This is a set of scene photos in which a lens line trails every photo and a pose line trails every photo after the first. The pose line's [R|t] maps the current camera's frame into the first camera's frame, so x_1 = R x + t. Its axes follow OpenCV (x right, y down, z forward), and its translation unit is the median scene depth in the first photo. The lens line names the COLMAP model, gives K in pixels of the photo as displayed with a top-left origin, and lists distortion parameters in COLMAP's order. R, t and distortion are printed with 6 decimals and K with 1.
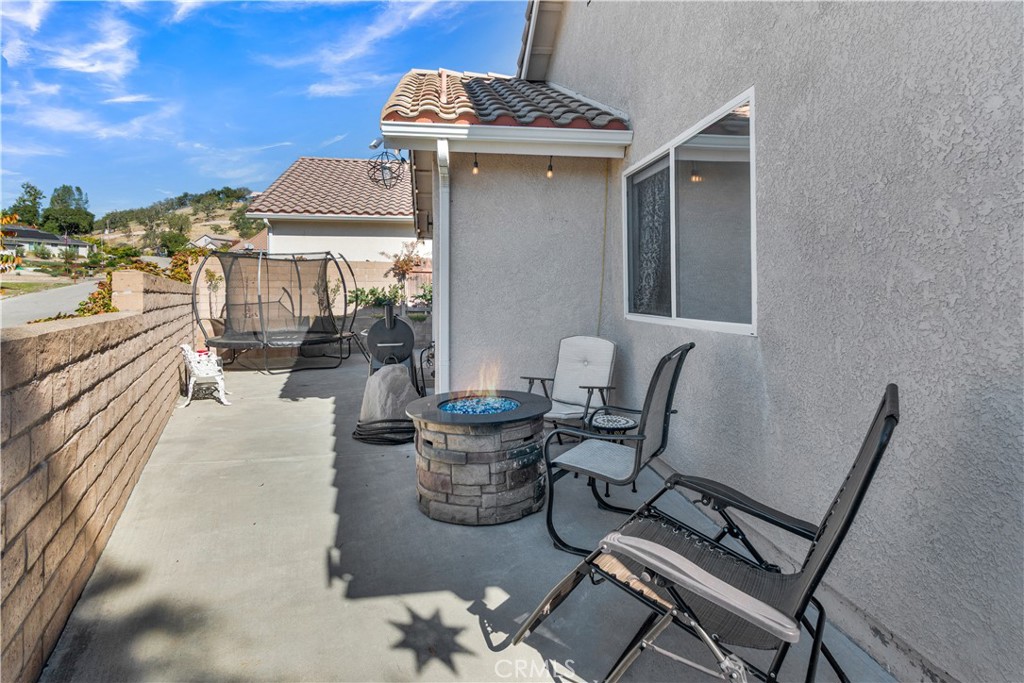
lens RADIAL K [[519.4, 0, 508.4], [0, 519.4, 306.3], [0, 0, 1]] dist [0.013472, 0.000825]
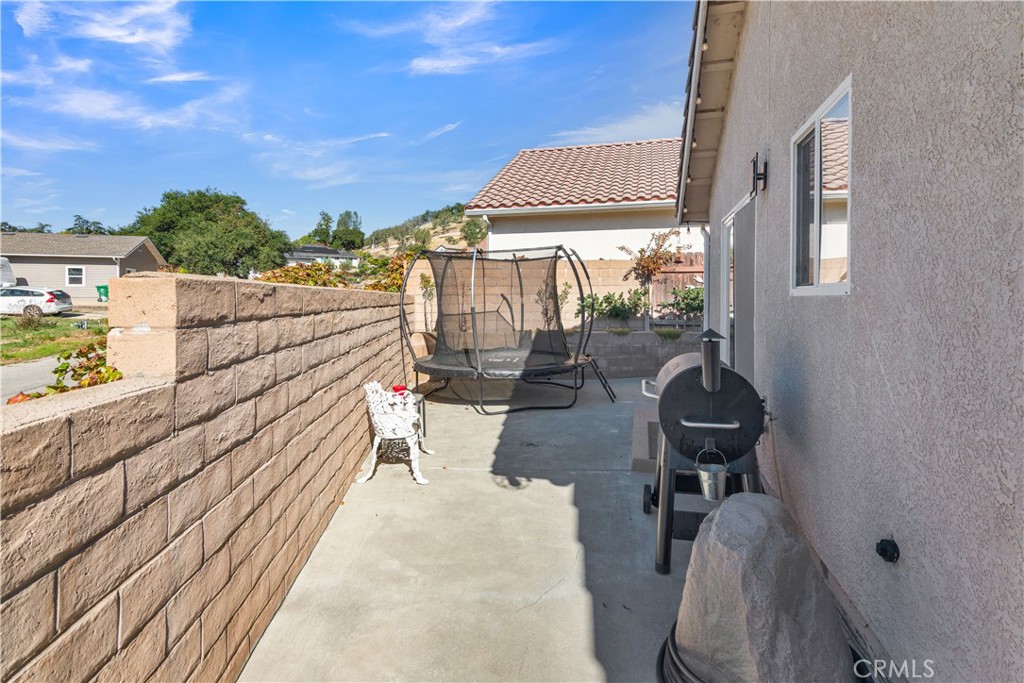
lens RADIAL K [[519.4, 0, 508.4], [0, 519.4, 306.3], [0, 0, 1]] dist [0.013472, 0.000825]
pose [[0.922066, 0.004274, -0.387008, -0.104450], [-0.005969, 0.999977, -0.003177, -0.014604], [0.386986, 0.005240, 0.922071, 0.243212]]
